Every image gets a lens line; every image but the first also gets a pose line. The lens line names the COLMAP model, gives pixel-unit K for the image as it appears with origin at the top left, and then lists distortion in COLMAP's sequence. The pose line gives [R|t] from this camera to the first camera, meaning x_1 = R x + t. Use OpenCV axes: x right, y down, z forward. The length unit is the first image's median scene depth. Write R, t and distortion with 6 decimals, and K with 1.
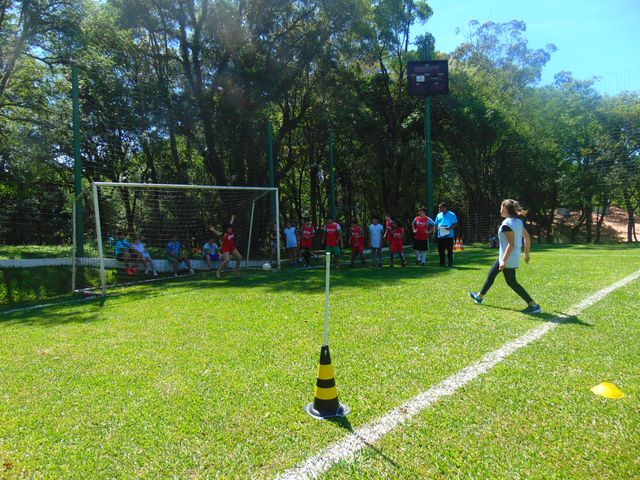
lens RADIAL K [[482.9, 0, 319.9], [0, 482.9, 239.0], [0, 0, 1]] dist [-0.021742, 0.051306]
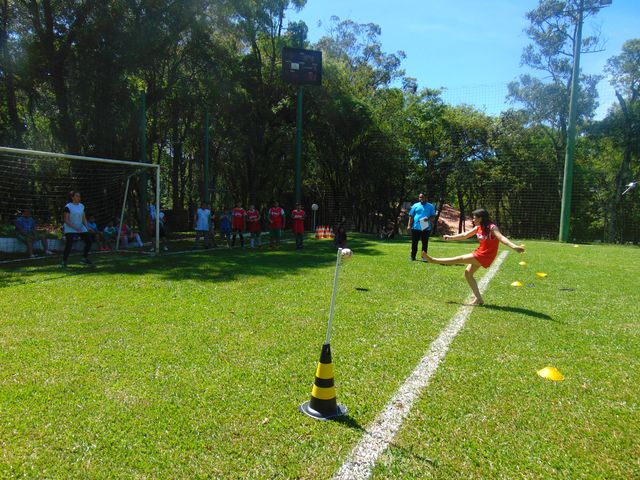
lens RADIAL K [[482.9, 0, 321.6], [0, 482.9, 239.2], [0, 0, 1]] dist [-0.021742, 0.051306]
pose [[0.947941, 0.034103, 0.316615, -0.046171], [-0.045210, 0.998591, 0.027801, -0.002209], [-0.315220, -0.040668, 0.948147, 0.014254]]
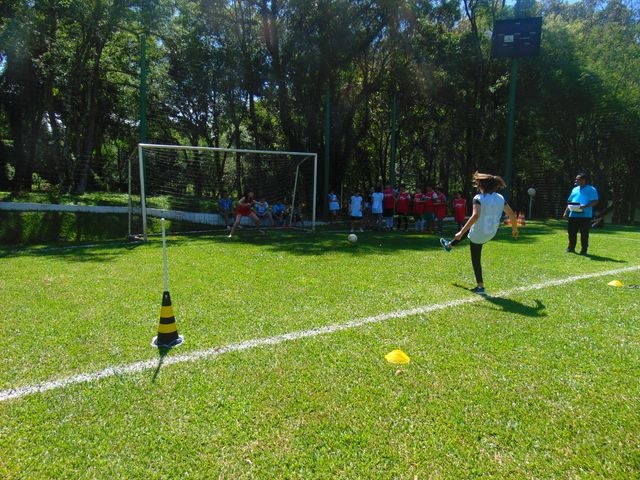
lens RADIAL K [[482.9, 0, 319.9], [0, 482.9, 240.7], [0, 0, 1]] dist [-0.021742, 0.051306]
pose [[0.970159, 0.080401, -0.228750, 0.100905], [-0.060799, 0.993948, 0.091497, -0.007728], [0.234722, -0.074859, 0.969176, -0.018487]]
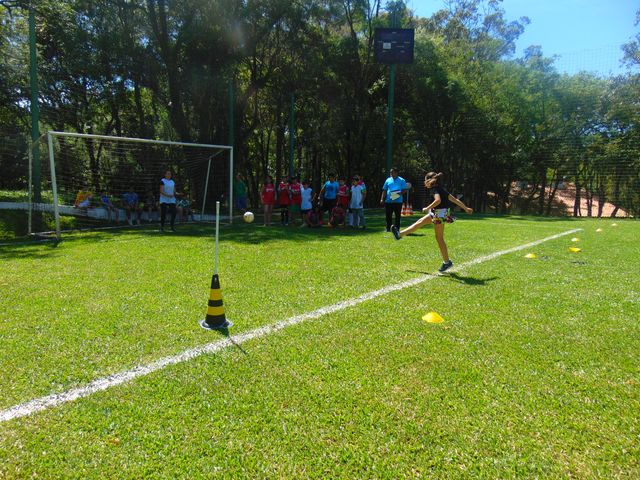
lens RADIAL K [[482.9, 0, 320.9], [0, 482.9, 239.7], [0, 0, 1]] dist [-0.021742, 0.051306]
pose [[0.997353, 0.046191, 0.056146, 0.031796], [-0.050592, 0.995537, 0.079671, 0.001760], [-0.052216, -0.082300, 0.995239, -0.042785]]
